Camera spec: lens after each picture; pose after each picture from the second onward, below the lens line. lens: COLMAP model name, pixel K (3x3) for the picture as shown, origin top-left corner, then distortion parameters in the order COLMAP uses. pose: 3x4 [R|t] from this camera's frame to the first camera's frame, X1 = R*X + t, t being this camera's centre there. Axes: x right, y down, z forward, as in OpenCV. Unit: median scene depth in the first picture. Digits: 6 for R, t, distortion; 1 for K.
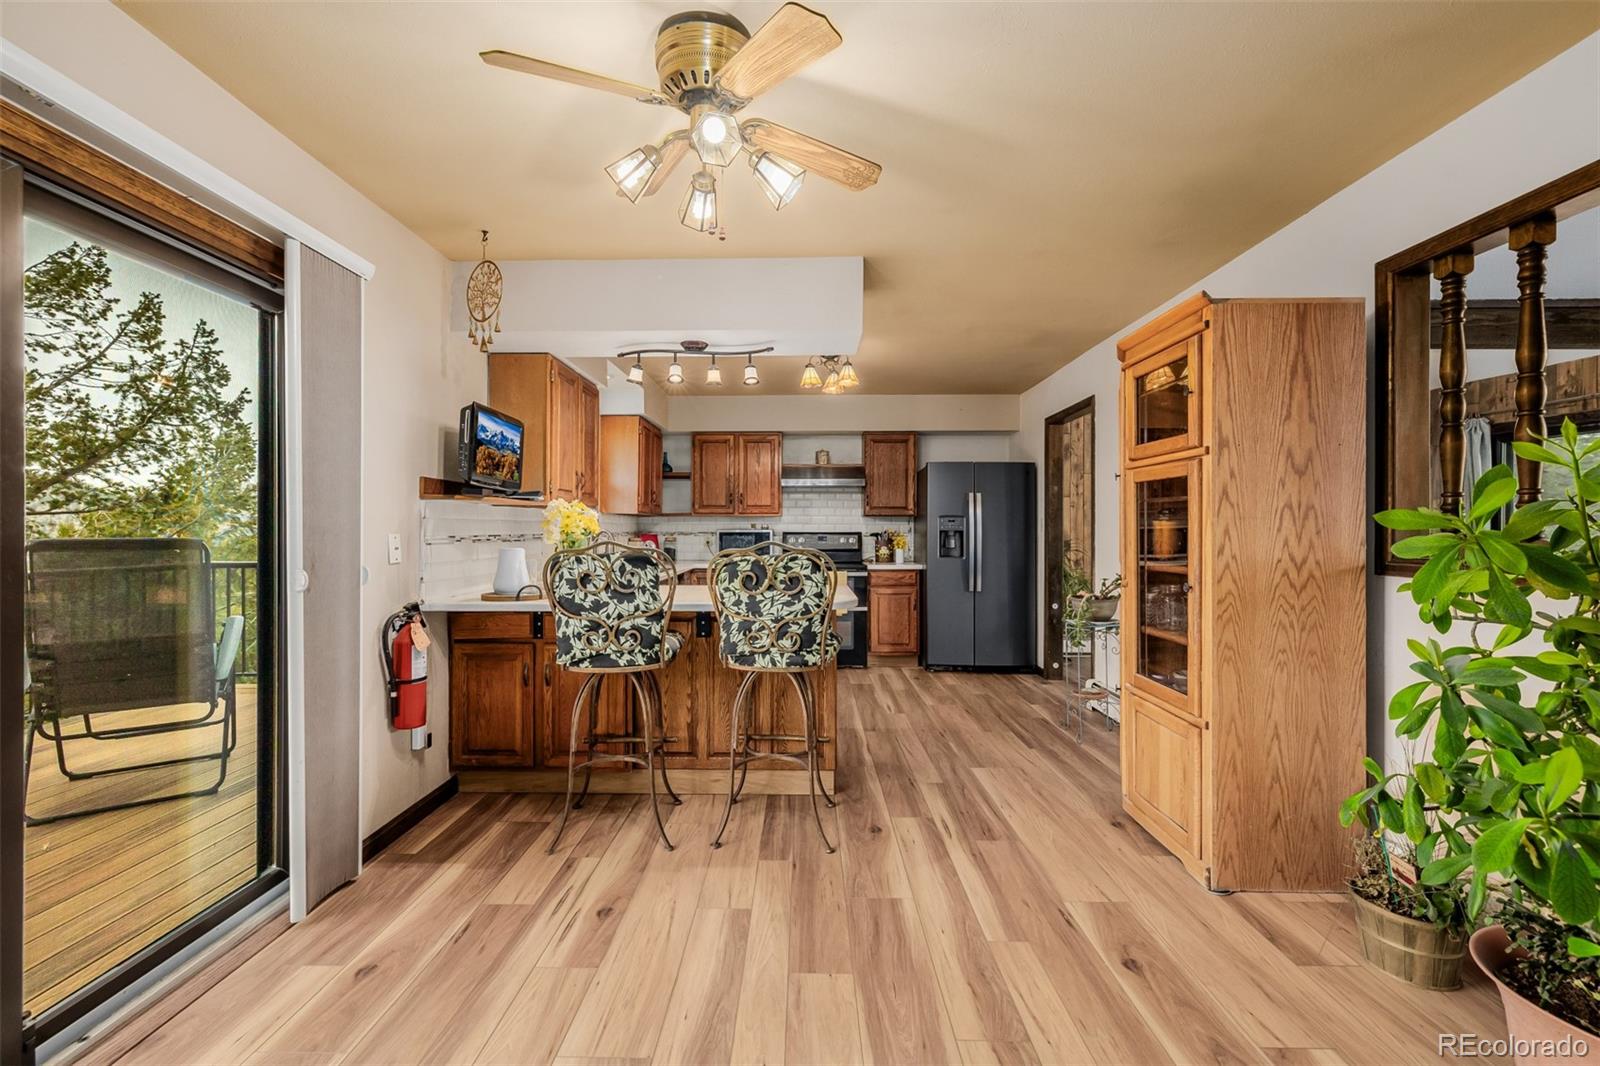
lens RADIAL K [[683.6, 0, 800.0], [0, 683.6, 533.0], [0, 0, 1]] dist [-0.003753, -0.000093]
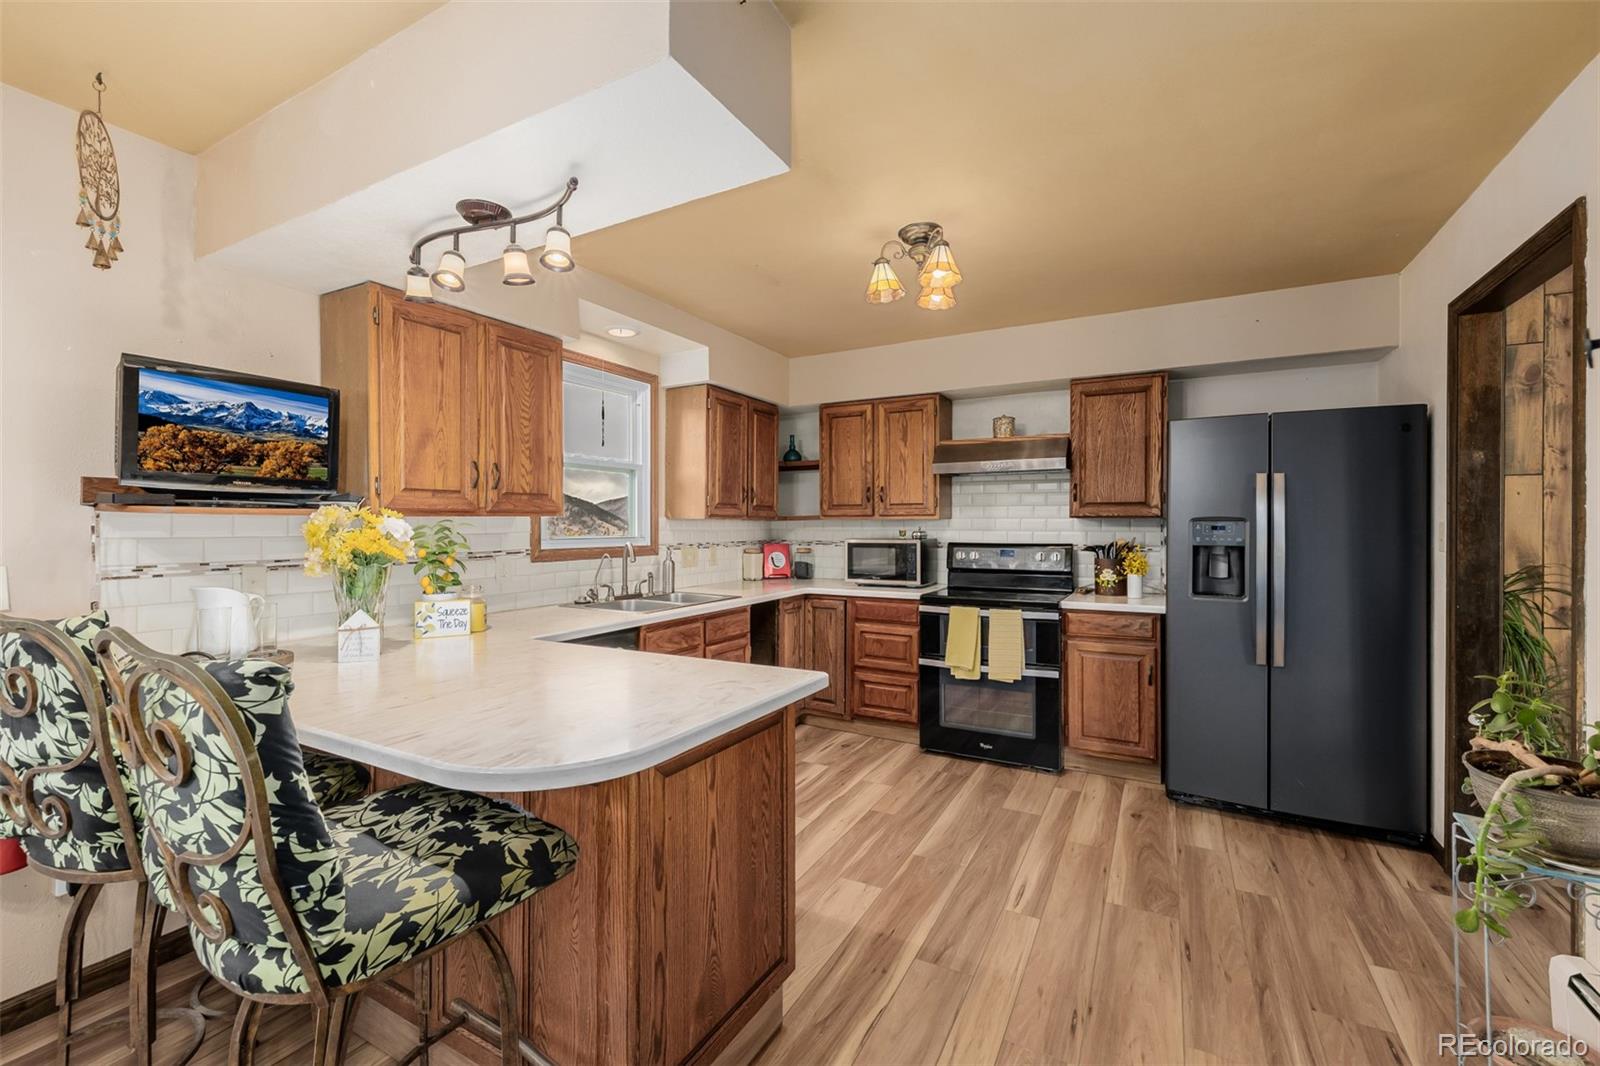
lens RADIAL K [[683.6, 0, 800.0], [0, 683.6, 533.0], [0, 0, 1]] dist [-0.003753, -0.000093]
pose [[0.881299, 0.002553, -0.472552, 0.170391], [0.000072, 0.999985, 0.005537, -0.015030], [0.472559, -0.004913, 0.881285, 0.350022]]
